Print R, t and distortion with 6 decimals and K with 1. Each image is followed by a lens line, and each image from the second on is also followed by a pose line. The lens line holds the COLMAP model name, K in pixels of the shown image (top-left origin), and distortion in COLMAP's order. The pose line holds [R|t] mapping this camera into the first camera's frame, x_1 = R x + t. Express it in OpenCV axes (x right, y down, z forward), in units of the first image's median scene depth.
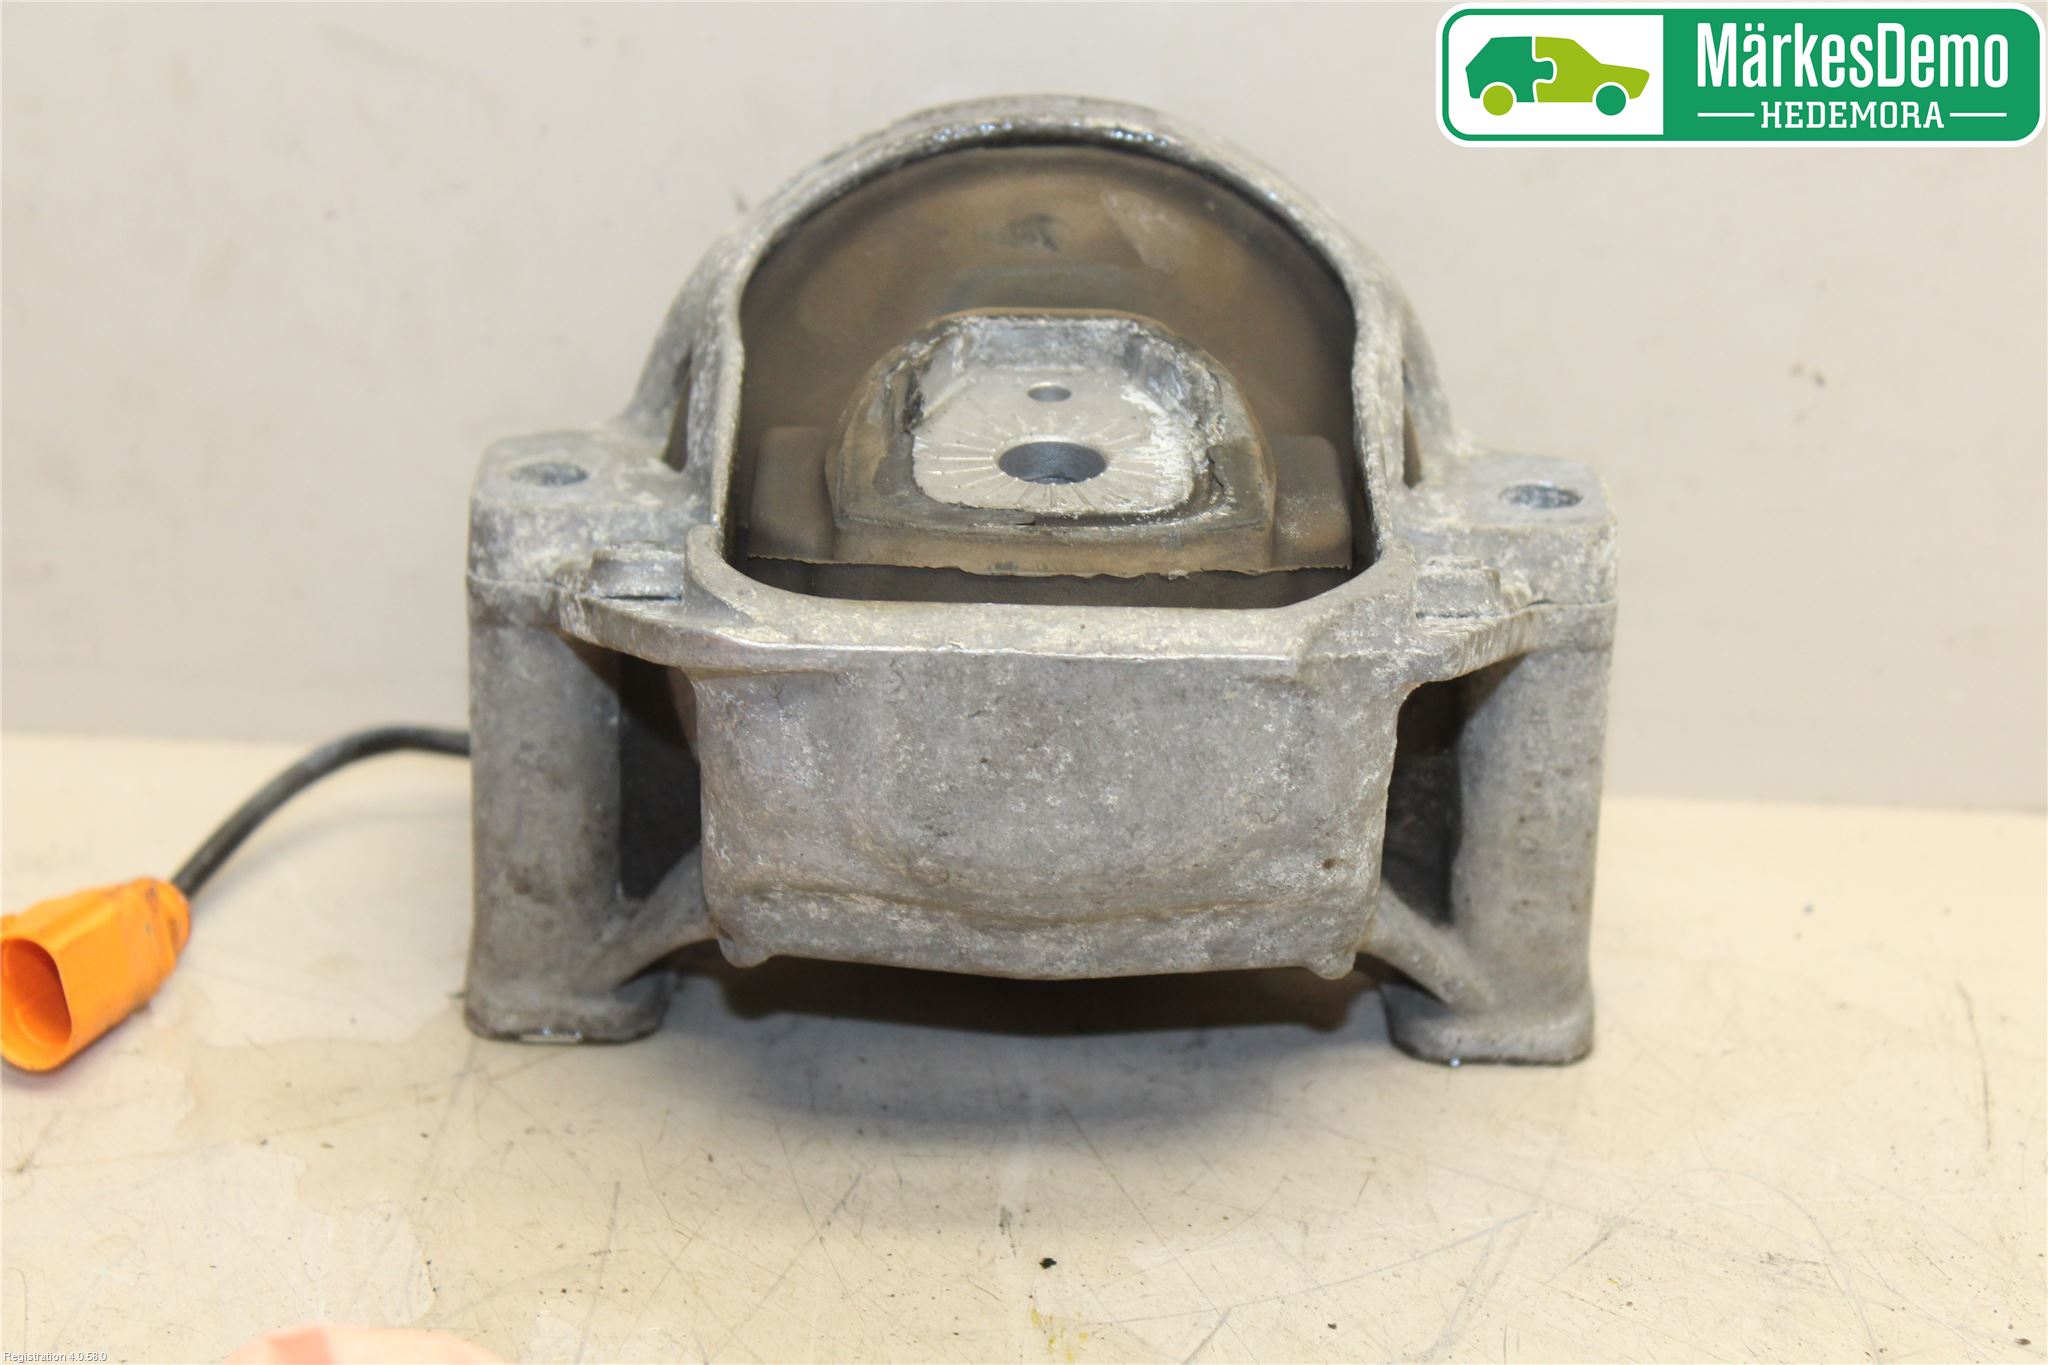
lens RADIAL K [[4990.9, 0, 1015.9], [0, 4990.9, 681.3], [0, 0, 1]] dist [0.027716, 0.000000]
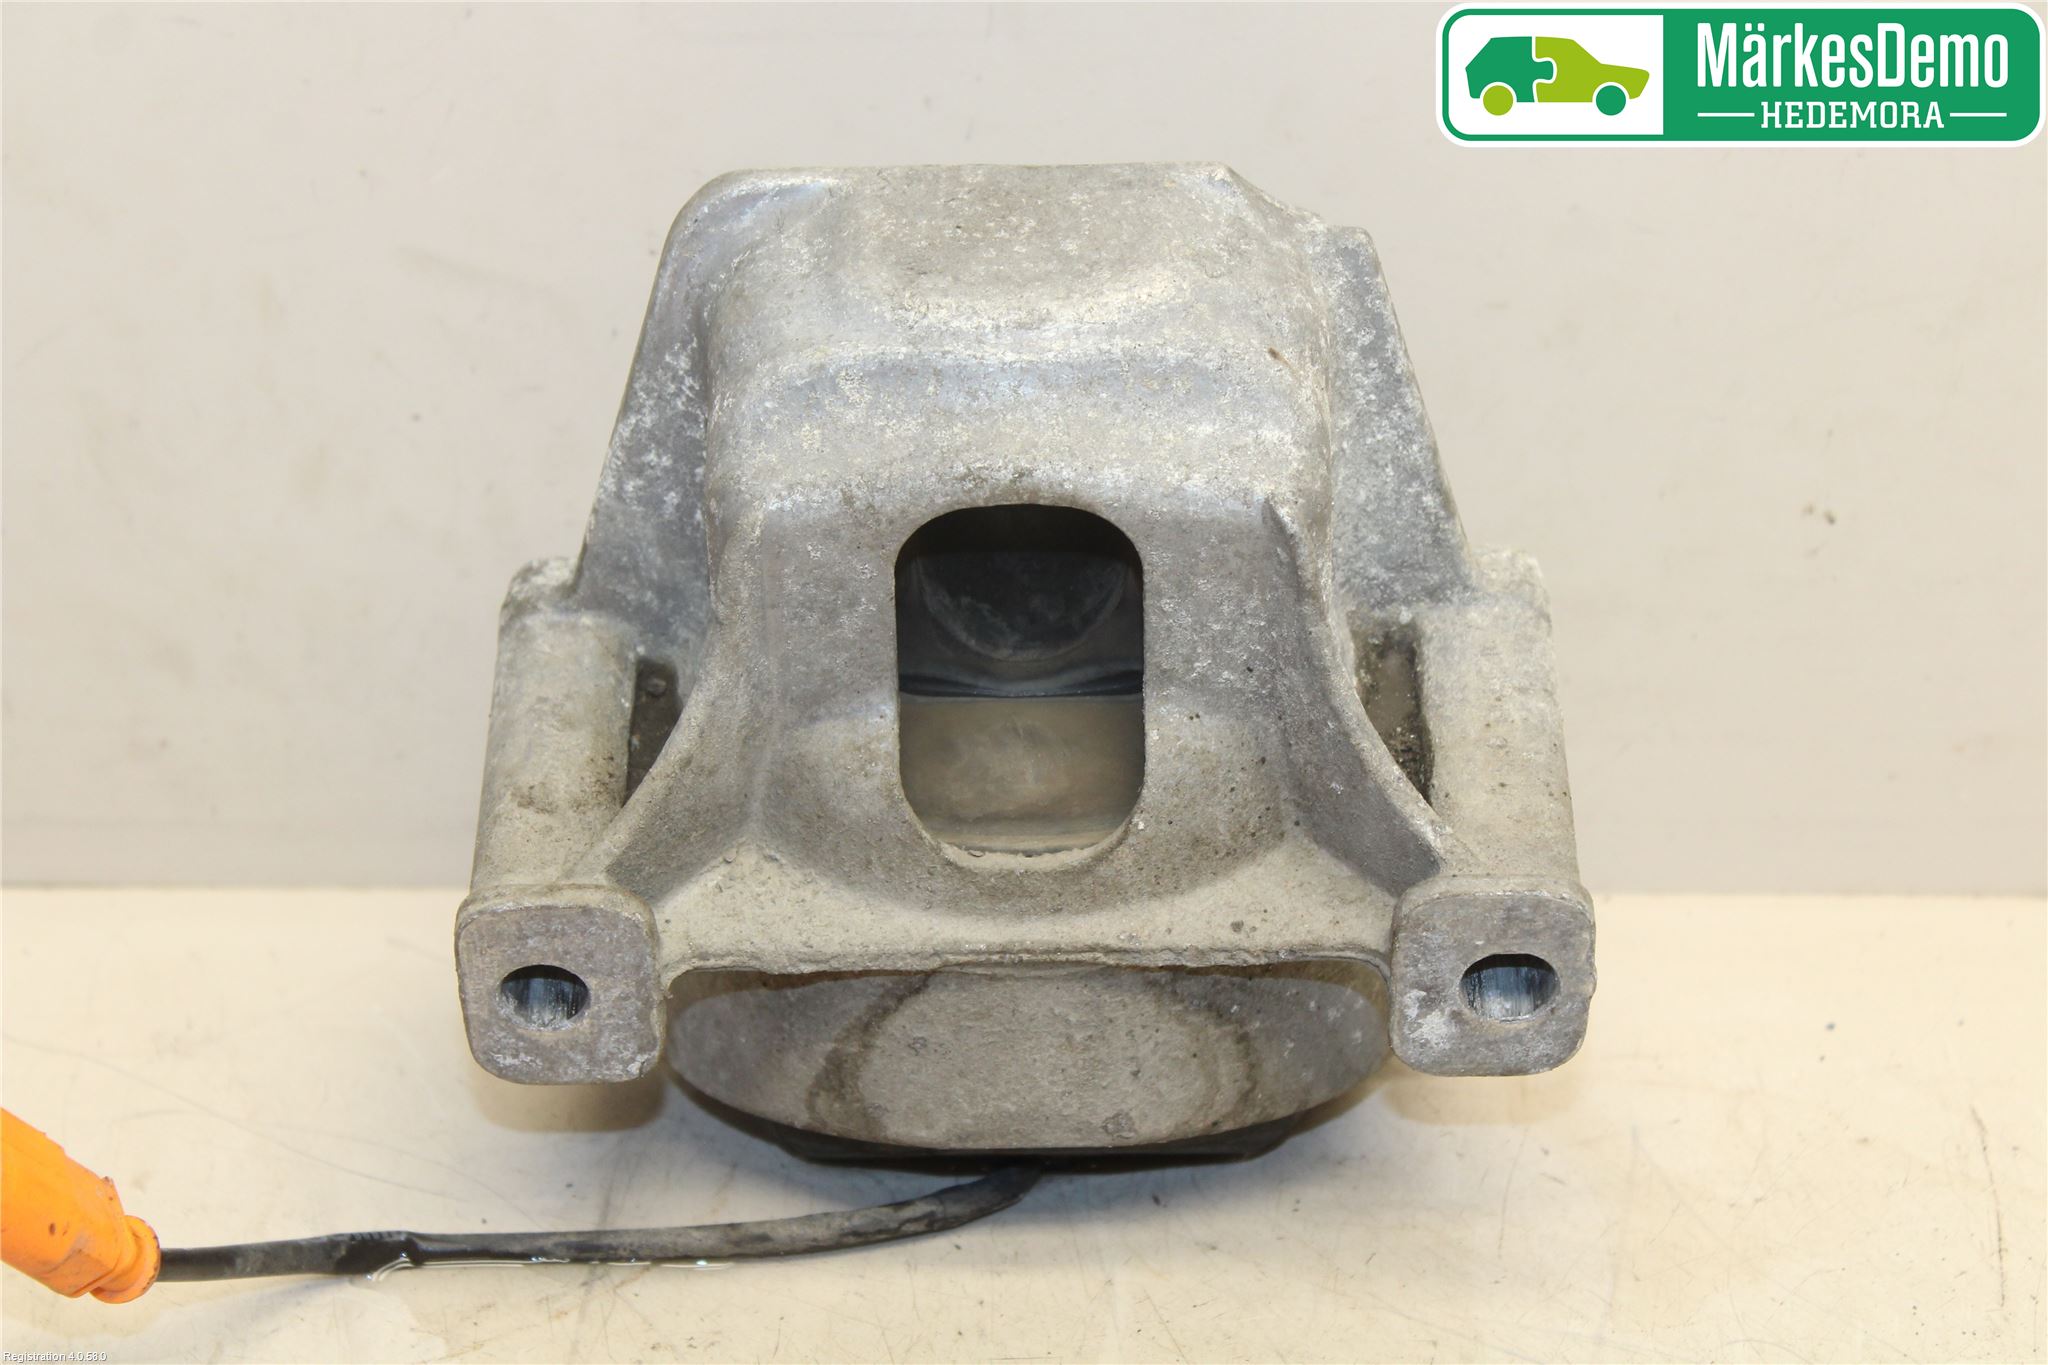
lens RADIAL K [[4990.9, 0, 1024.7], [0, 4990.9, 682.0], [0, 0, 1]] dist [0.027716, 0.000000]
pose [[0.999431, -0.033692, 0.001828, 0.002998], [0.013246, 0.341937, -0.939629, 1.050975], [0.031033, 0.939119, 0.342189, 0.659295]]
